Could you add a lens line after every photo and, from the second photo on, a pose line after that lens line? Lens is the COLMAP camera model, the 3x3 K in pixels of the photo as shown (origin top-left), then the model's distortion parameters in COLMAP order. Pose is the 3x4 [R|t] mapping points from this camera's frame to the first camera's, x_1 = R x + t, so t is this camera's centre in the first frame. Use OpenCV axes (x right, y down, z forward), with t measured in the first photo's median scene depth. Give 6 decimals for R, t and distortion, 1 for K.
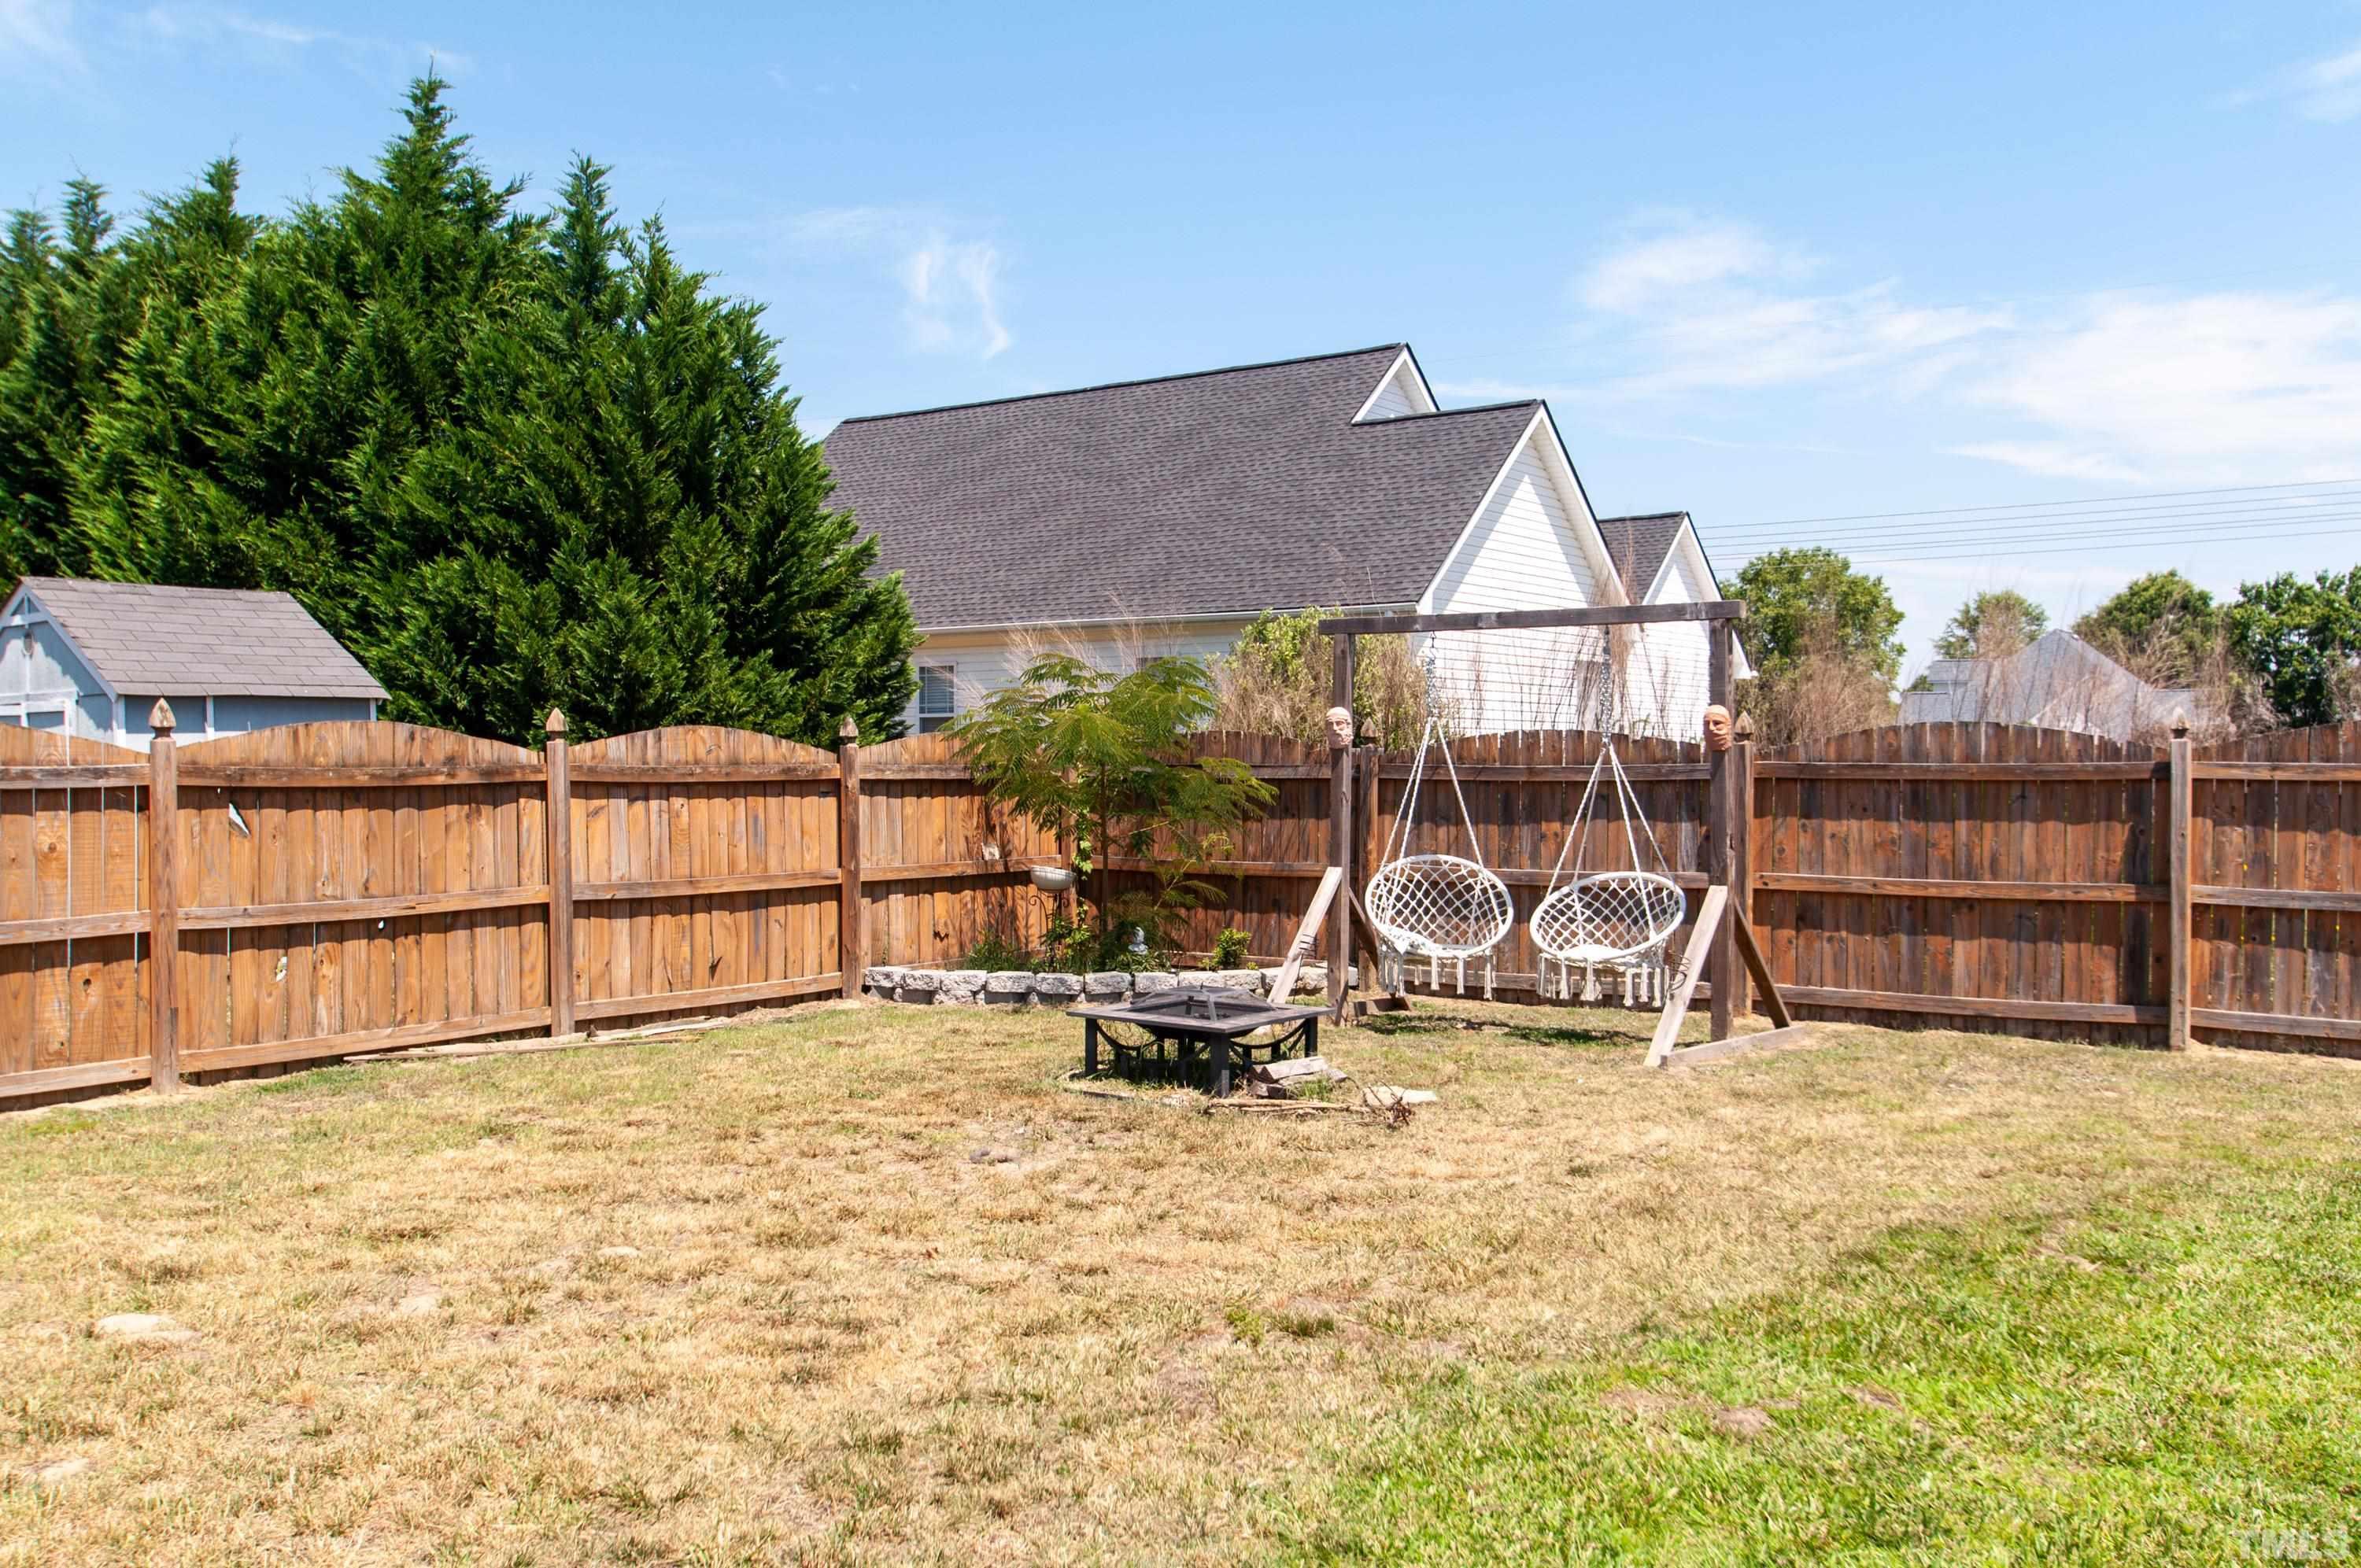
lens RADIAL K [[2027.8, 0, 1203.5], [0, 2027.8, 872.4], [0, 0, 1]] dist [0.011390, -0.005737]
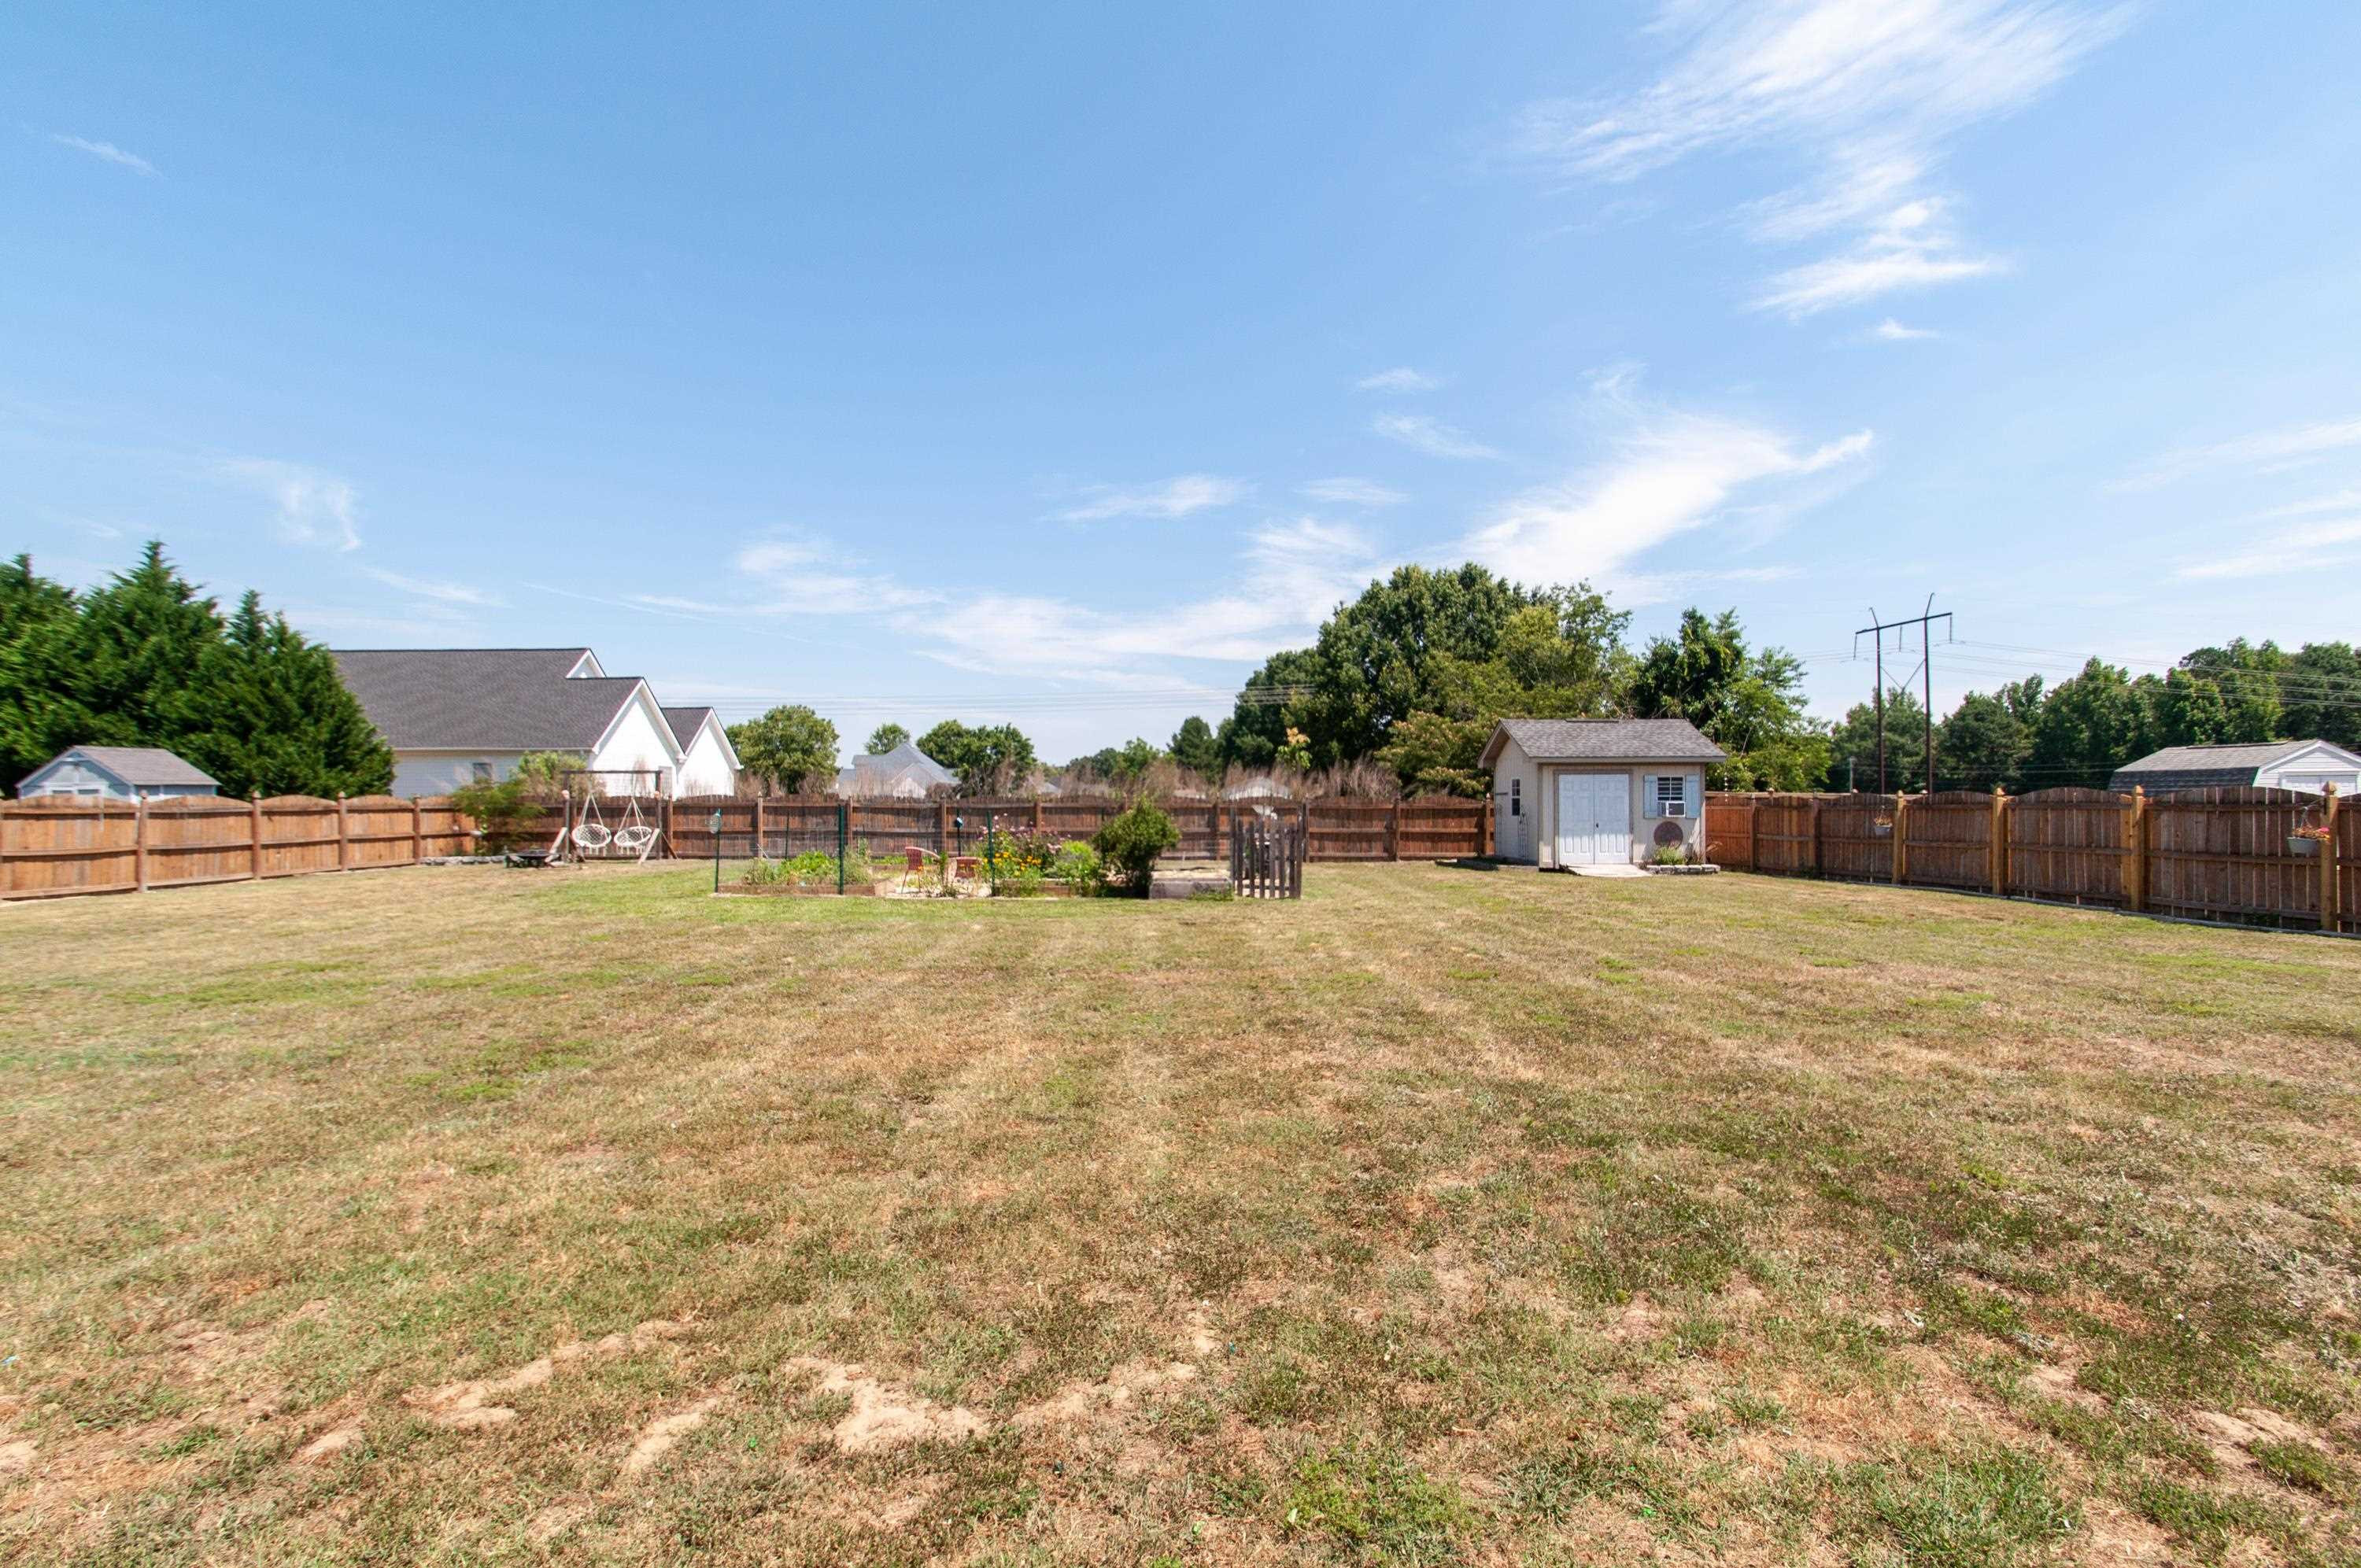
lens RADIAL K [[1042.4, 0, 1176.6], [0, 1042.4, 793.3], [0, 0, 1]] dist [0.007642, -0.003700]
pose [[0.823180, 0.000225, 0.567781, -0.096919], [0.032838, 0.998307, -0.048004, 0.057082], [-0.566831, 0.058161, 0.821779, -1.217037]]
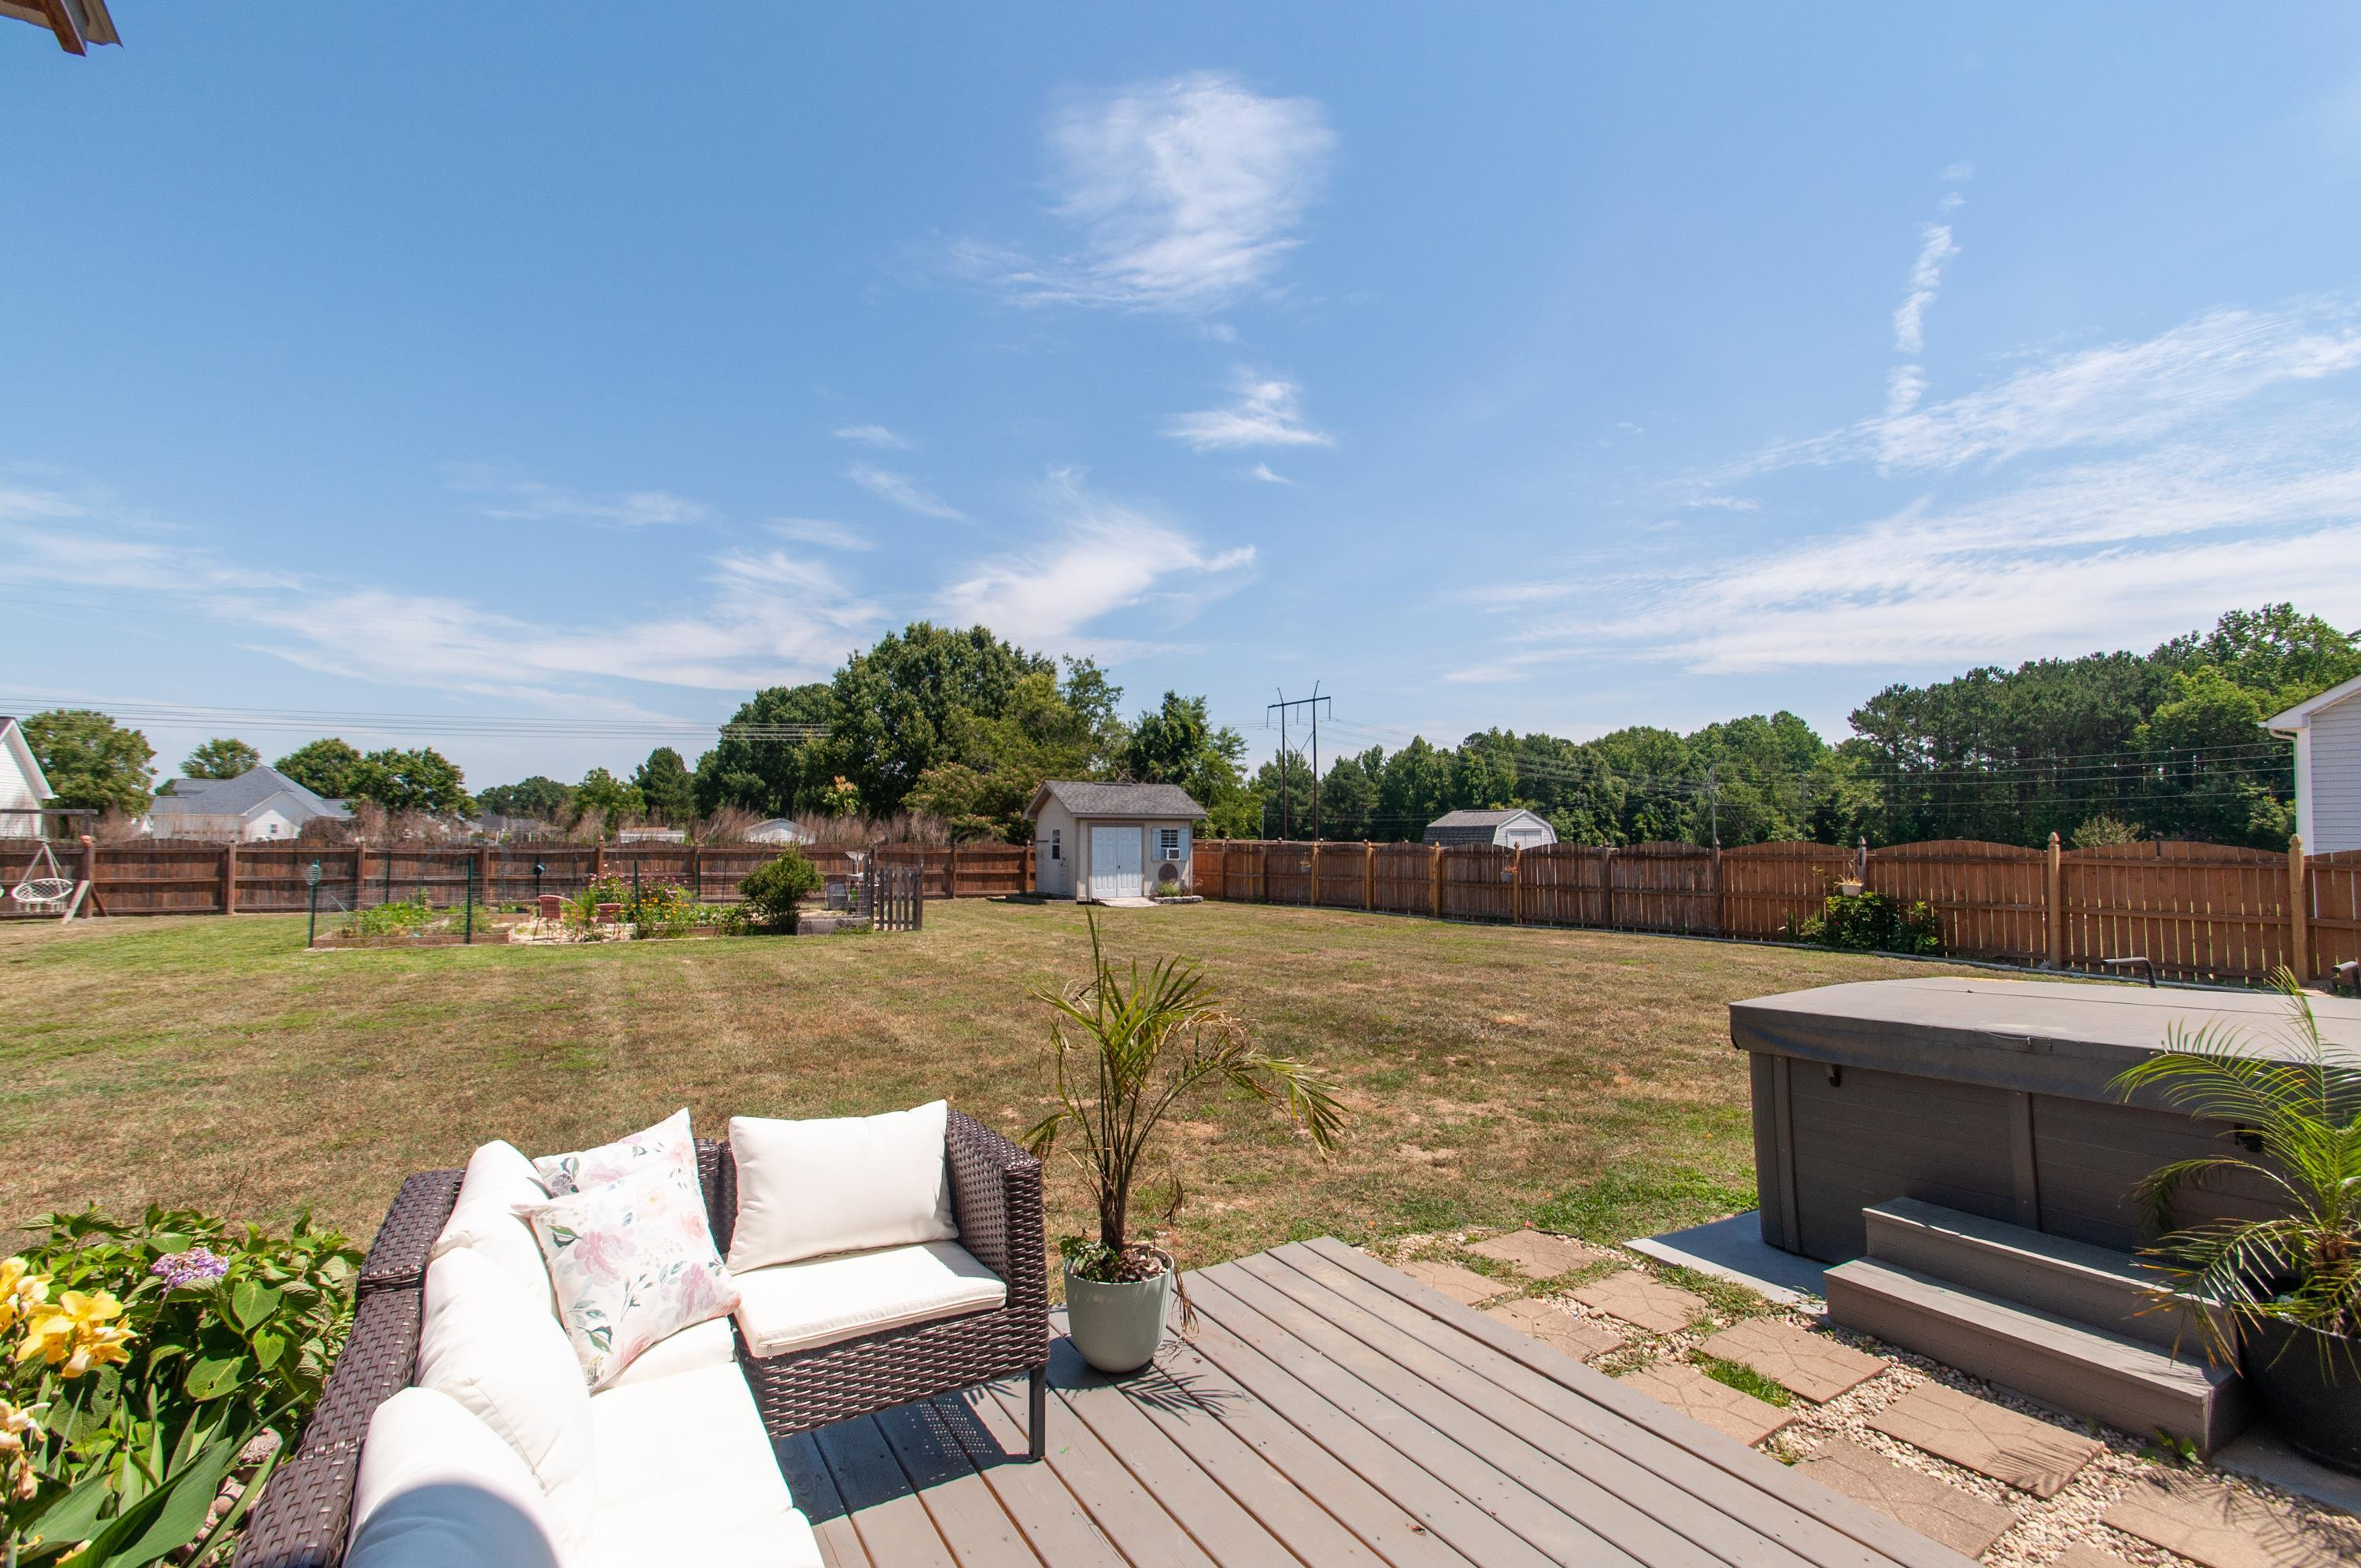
lens RADIAL K [[1042.4, 0, 1186.9], [0, 1042.4, 792.7], [0, 0, 1]] dist [0.007642, -0.003700]
pose [[0.445701, 0.038645, 0.894347, -0.439067], [0.043879, 0.996924, -0.064944, 0.044209], [-0.894106, 0.068189, 0.442634, -1.300920]]
